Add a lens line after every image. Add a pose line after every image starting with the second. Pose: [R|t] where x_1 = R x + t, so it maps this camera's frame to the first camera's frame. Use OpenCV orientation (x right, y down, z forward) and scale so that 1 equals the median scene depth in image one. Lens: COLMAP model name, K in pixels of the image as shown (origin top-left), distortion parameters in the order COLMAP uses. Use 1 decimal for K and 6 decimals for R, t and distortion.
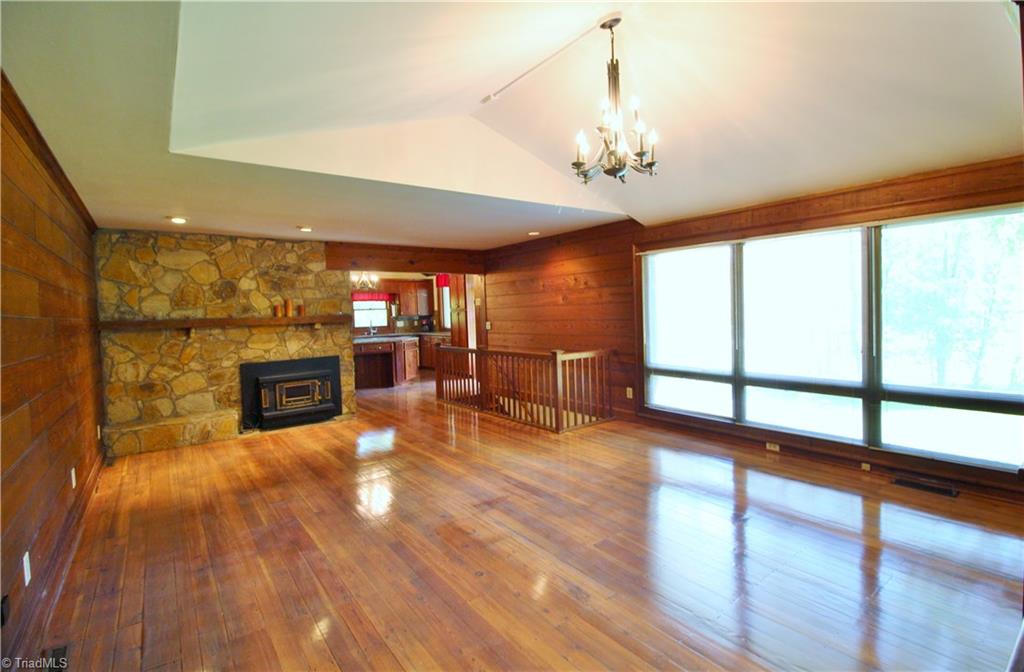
lens RADIAL K [[474.4, 0, 510.4], [0, 474.4, 330.2], [0, 0, 1]] dist [-0.002765, -0.001188]
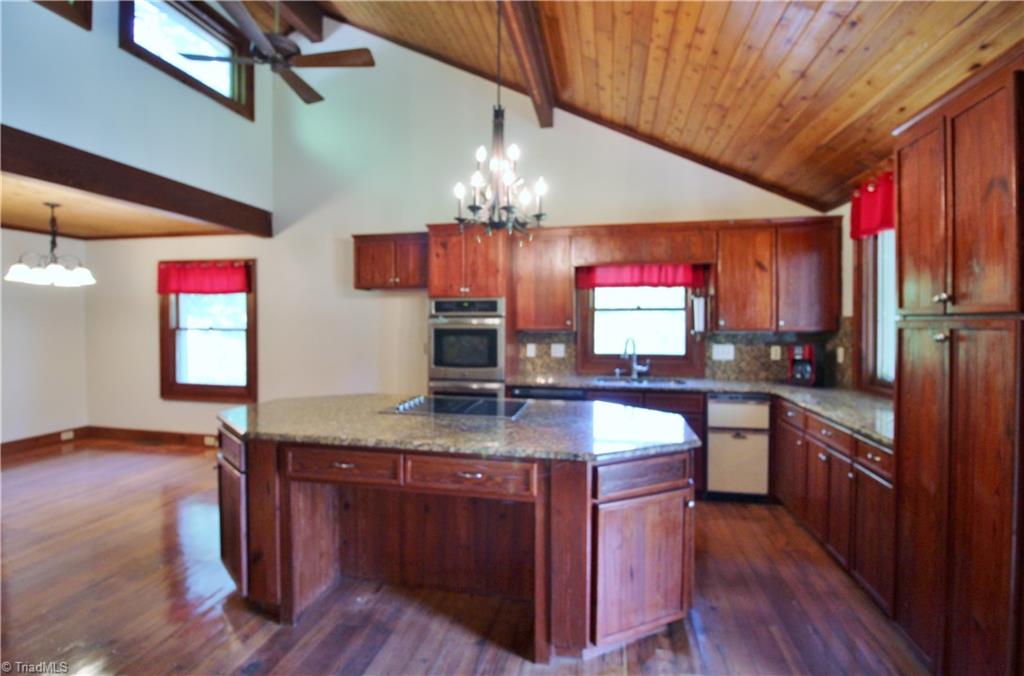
lens RADIAL K [[474.4, 0, 511.7], [0, 474.4, 328.6], [0, 0, 1]] dist [-0.002765, -0.001188]
pose [[0.664819, 0.044053, -0.745705, -0.158866], [-0.053509, 0.998504, 0.011283, -0.056296], [0.745086, 0.032401, 0.666181, 1.387118]]
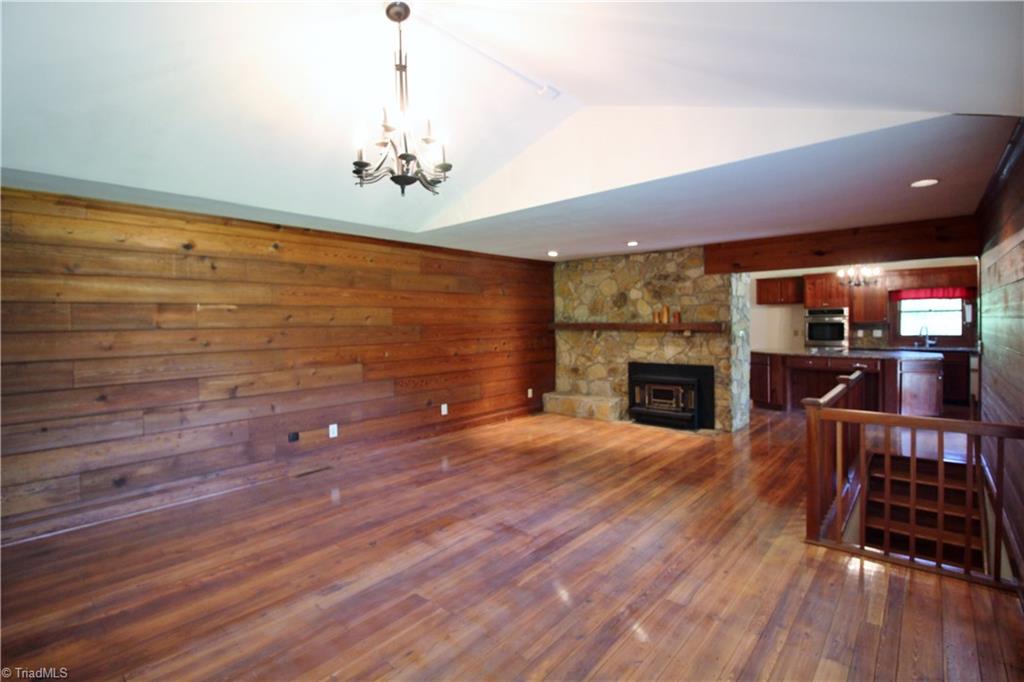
lens RADIAL K [[472.9, 0, 514.0], [0, 472.9, 333.5], [0, 0, 1]] dist [-0.011774, -0.001452]
pose [[0.209420, 0.054434, -0.976309, 0.545629], [-0.032223, 0.998291, 0.048747, -0.050575], [0.977295, 0.021251, 0.210817, 0.497571]]
